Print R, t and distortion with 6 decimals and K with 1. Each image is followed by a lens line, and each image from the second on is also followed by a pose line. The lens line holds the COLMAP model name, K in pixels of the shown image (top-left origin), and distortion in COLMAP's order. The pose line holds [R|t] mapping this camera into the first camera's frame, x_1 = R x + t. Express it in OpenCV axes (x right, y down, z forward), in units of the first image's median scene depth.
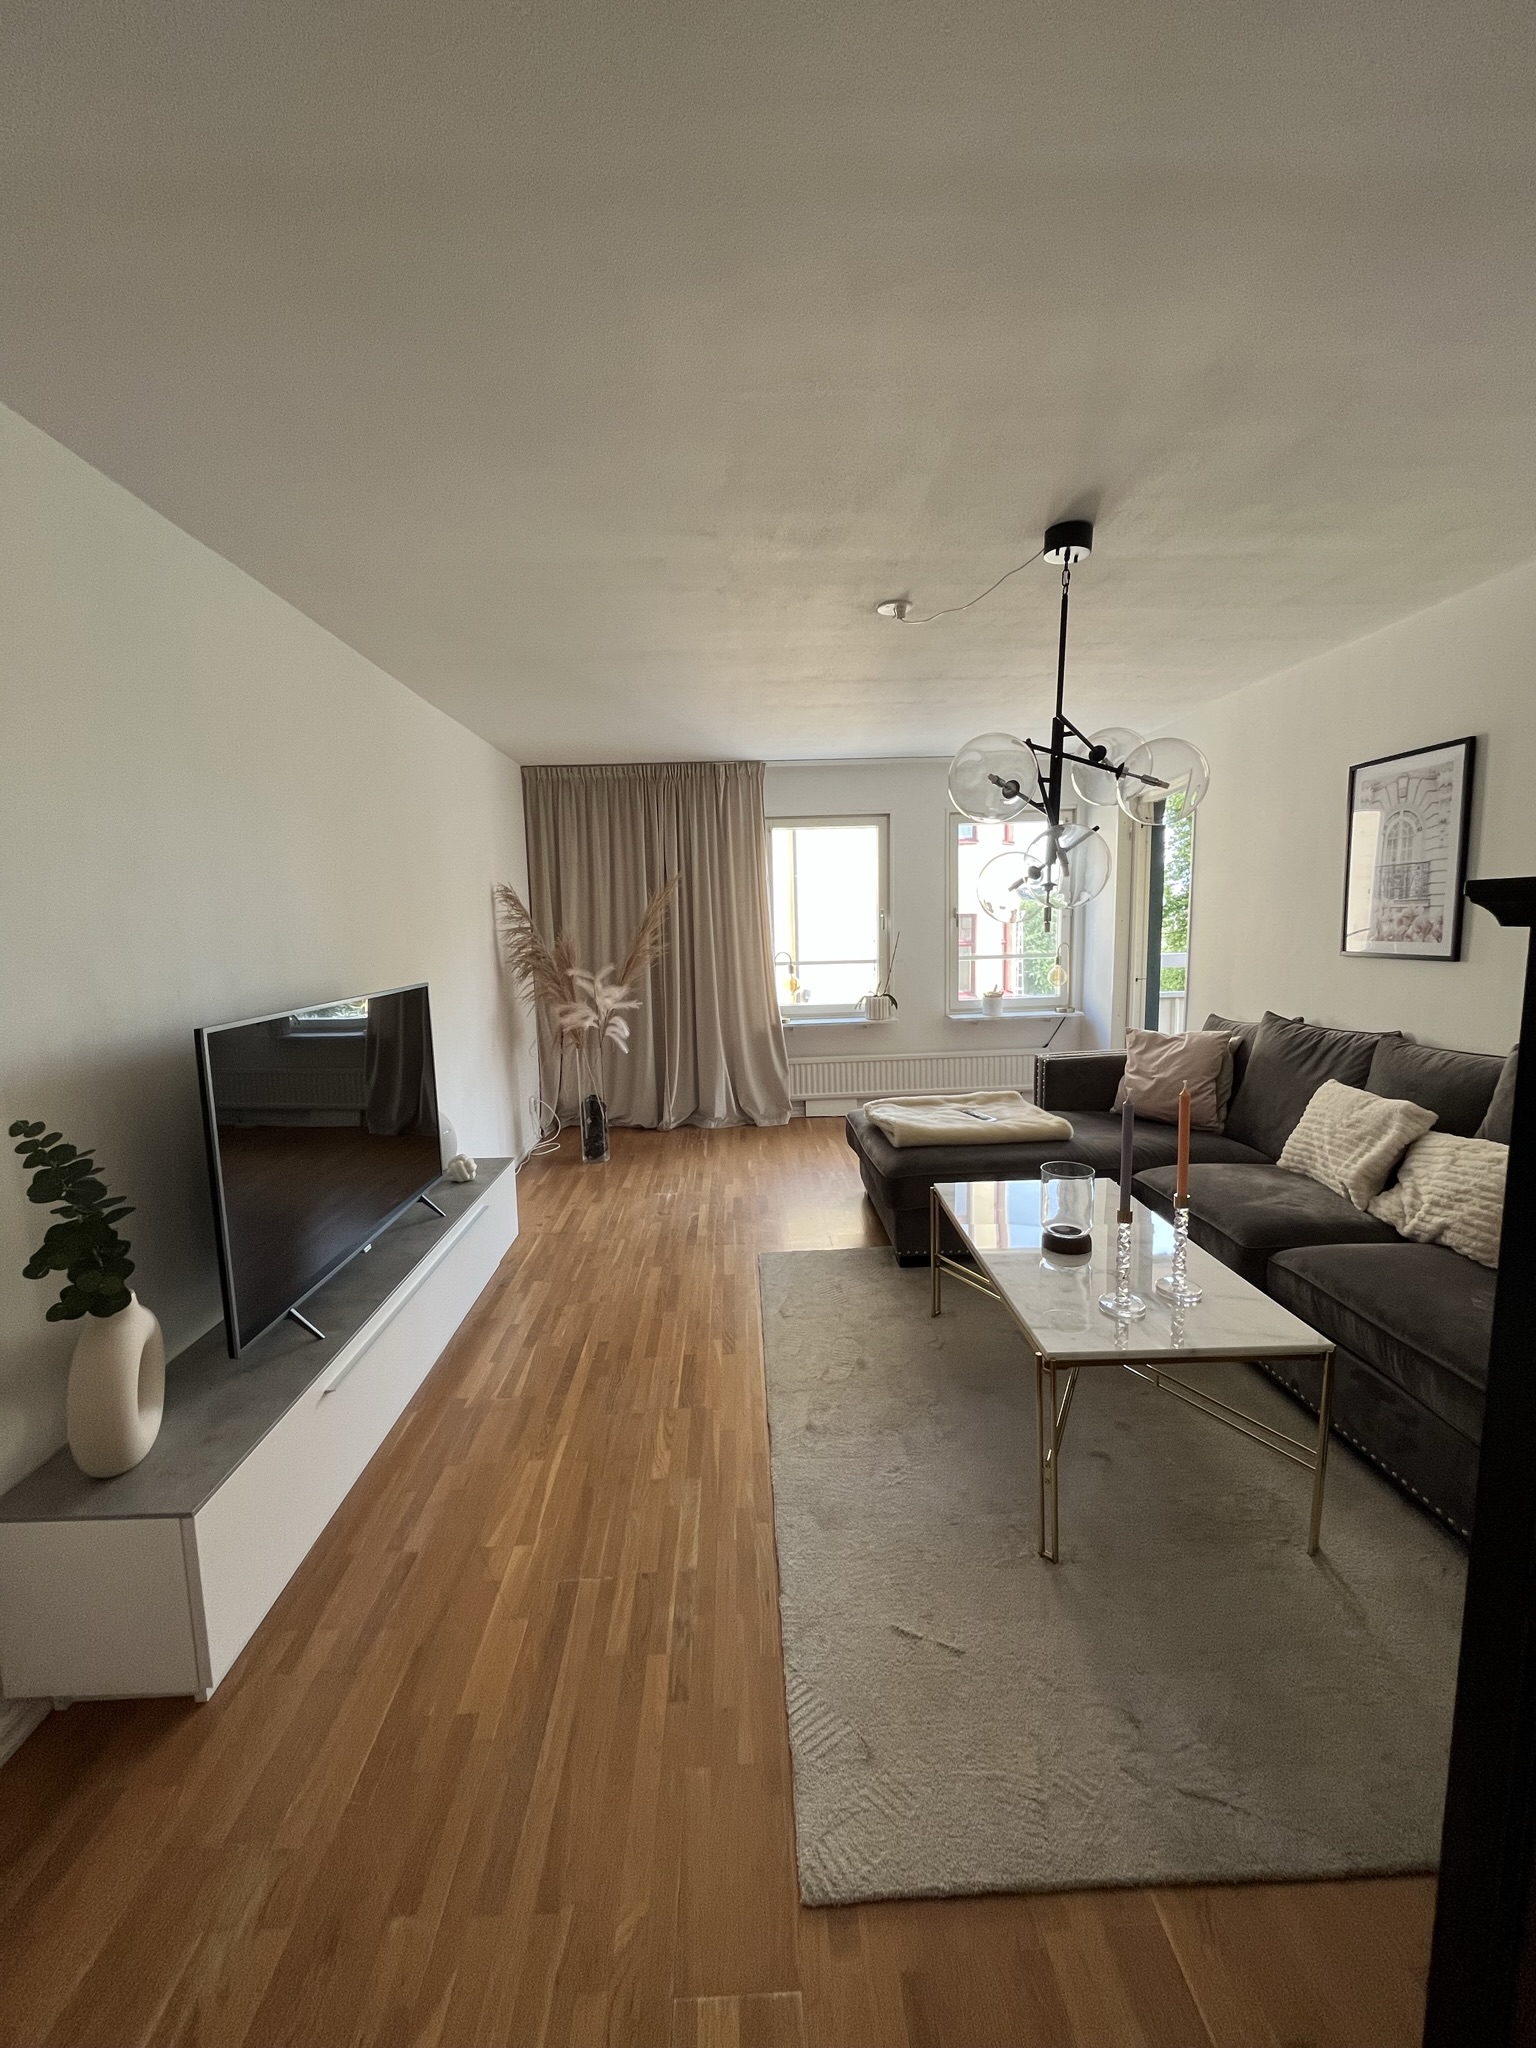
lens RADIAL K [[820.7, 0, 761.9], [0, 820.7, 1015.9], [0, 0, 1]] dist [-0.000130, -0.000015]
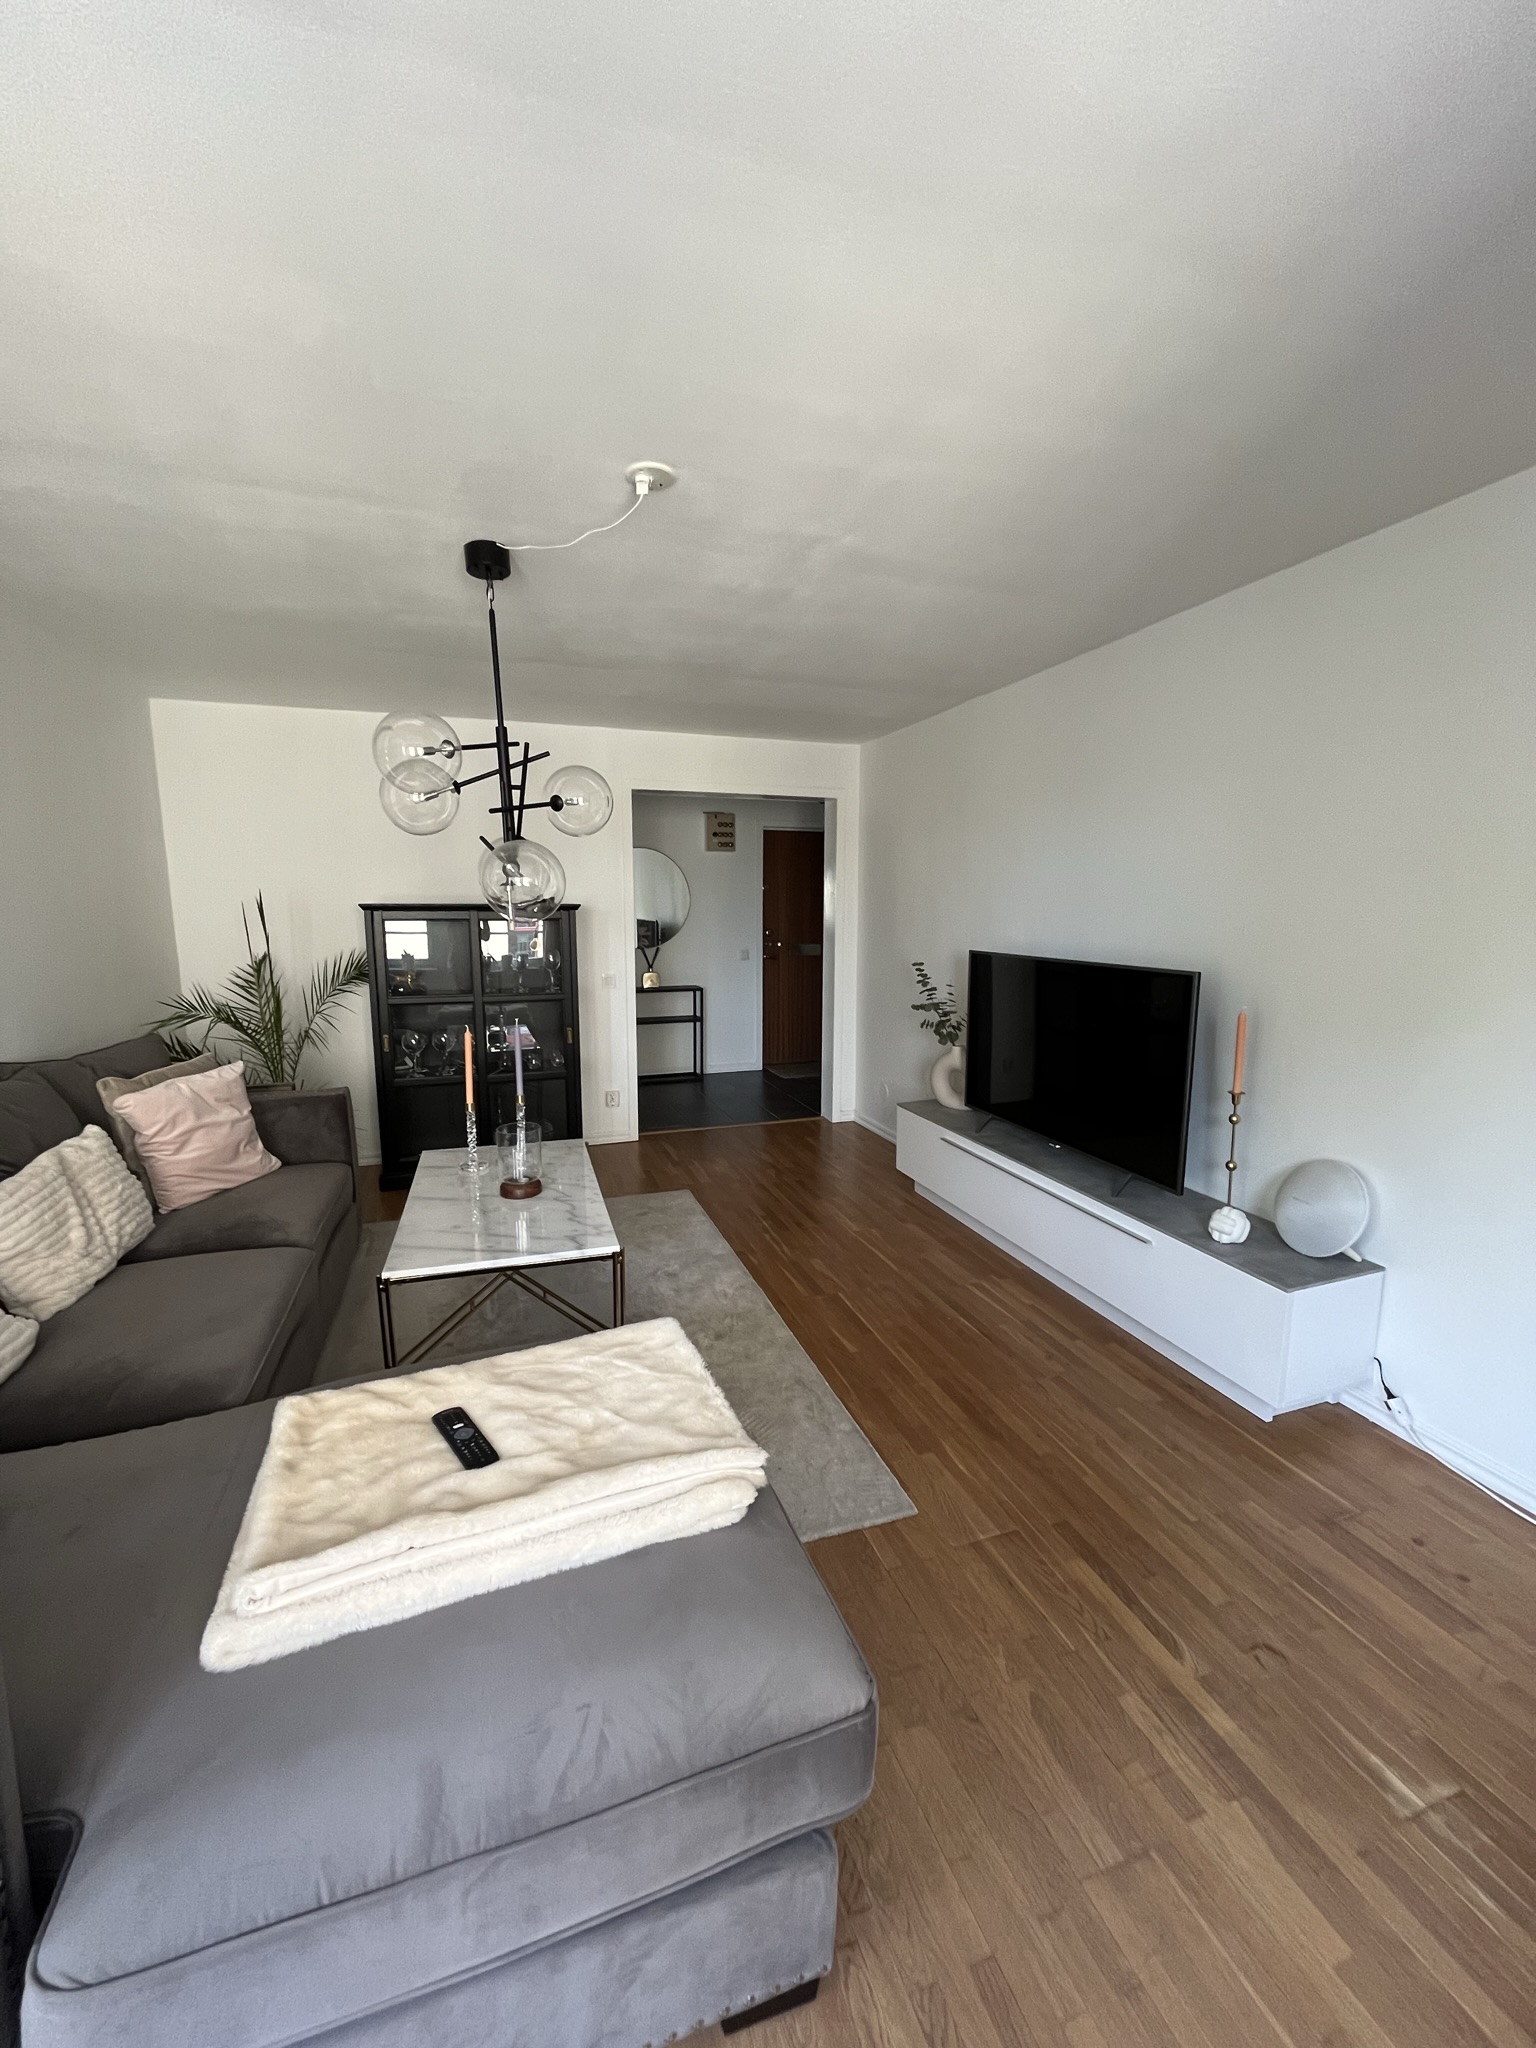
lens RADIAL K [[820.7, 0, 768.2], [0, 820.7, 1027.2], [0, 0, 1]] dist [-0.000130, -0.000015]
pose [[-0.953962, 0.067974, -0.292122, 0.257473], [-0.014466, 0.962418, 0.271187, -0.194051], [0.299577, 0.262928, -0.917127, 1.533897]]
